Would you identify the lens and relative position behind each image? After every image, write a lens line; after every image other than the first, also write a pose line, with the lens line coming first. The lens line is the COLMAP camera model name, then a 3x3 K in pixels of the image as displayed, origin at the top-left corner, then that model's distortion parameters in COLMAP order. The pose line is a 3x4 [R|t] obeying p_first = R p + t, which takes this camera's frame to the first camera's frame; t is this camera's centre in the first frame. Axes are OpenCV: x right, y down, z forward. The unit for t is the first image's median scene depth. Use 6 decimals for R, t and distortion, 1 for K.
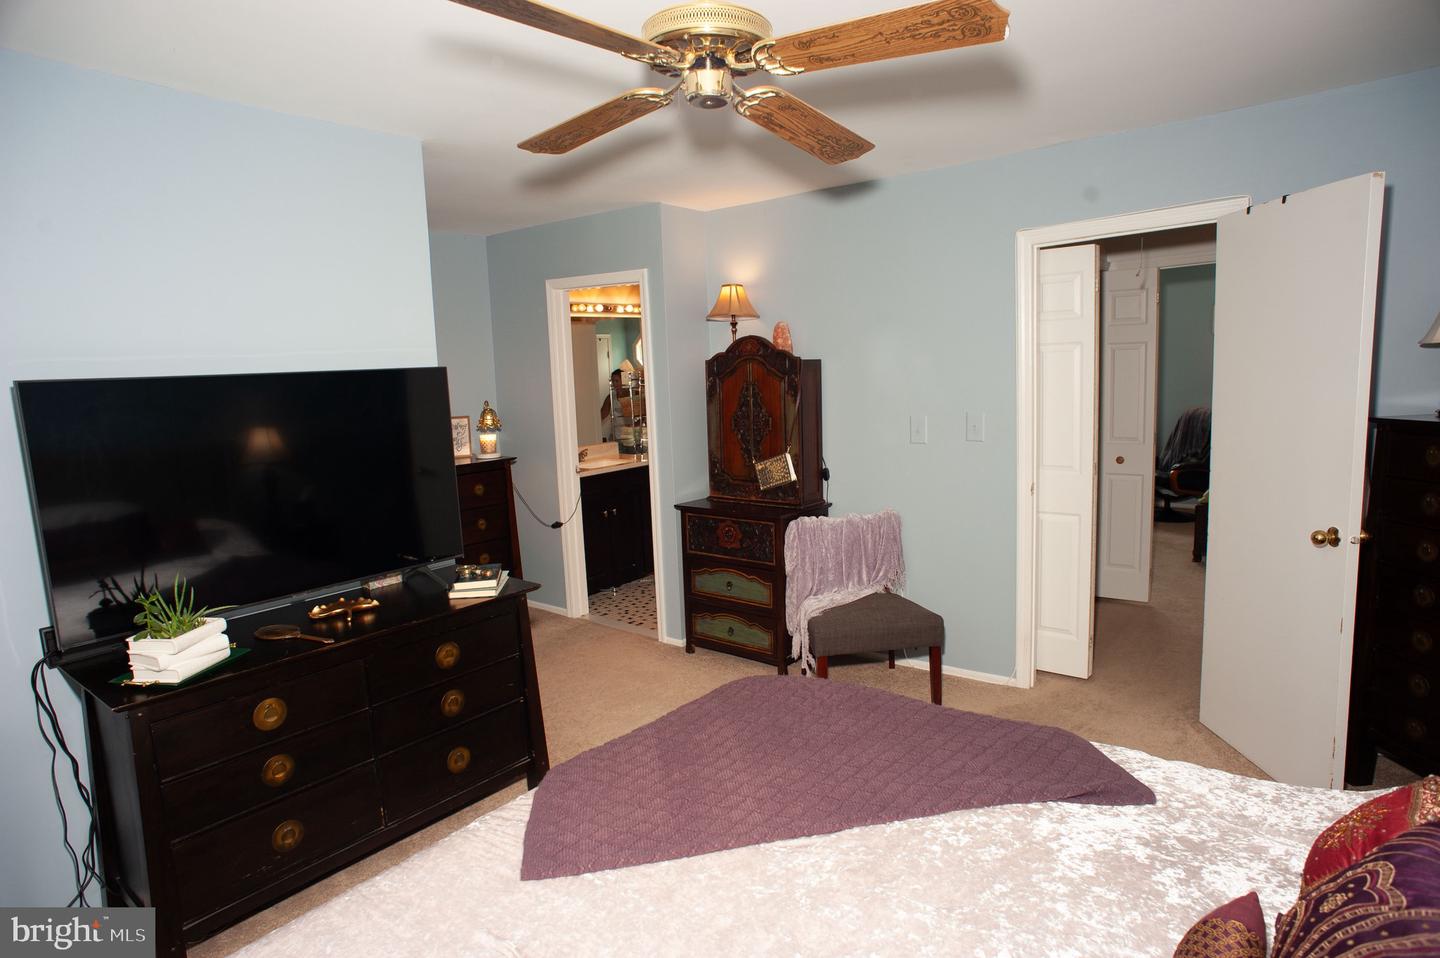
lens RADIAL K [[817.6, 0, 723.4], [0, 817.6, 479.8], [0, 0, 1]] dist [-0.095054, 0.063482]
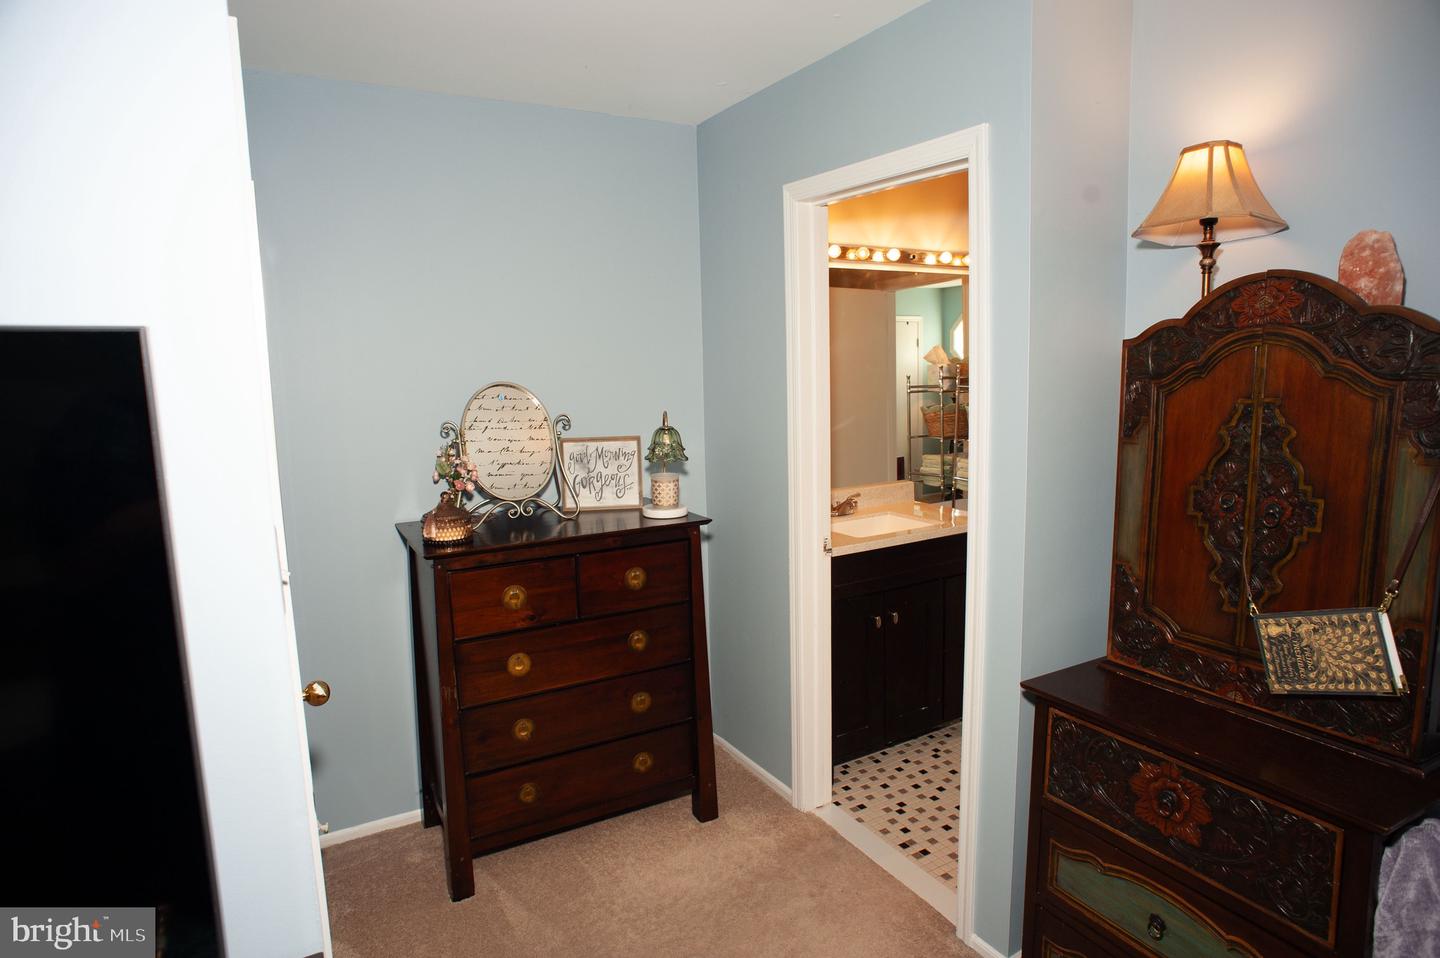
lens RADIAL K [[817.6, 0, 715.7], [0, 817.6, 478.4], [0, 0, 1]] dist [-0.095054, 0.063482]
pose [[0.924820, 0.065071, -0.374798, -0.050476], [-0.062460, 0.997864, 0.019122, -0.063861], [0.375242, 0.005725, 0.926909, 0.492057]]
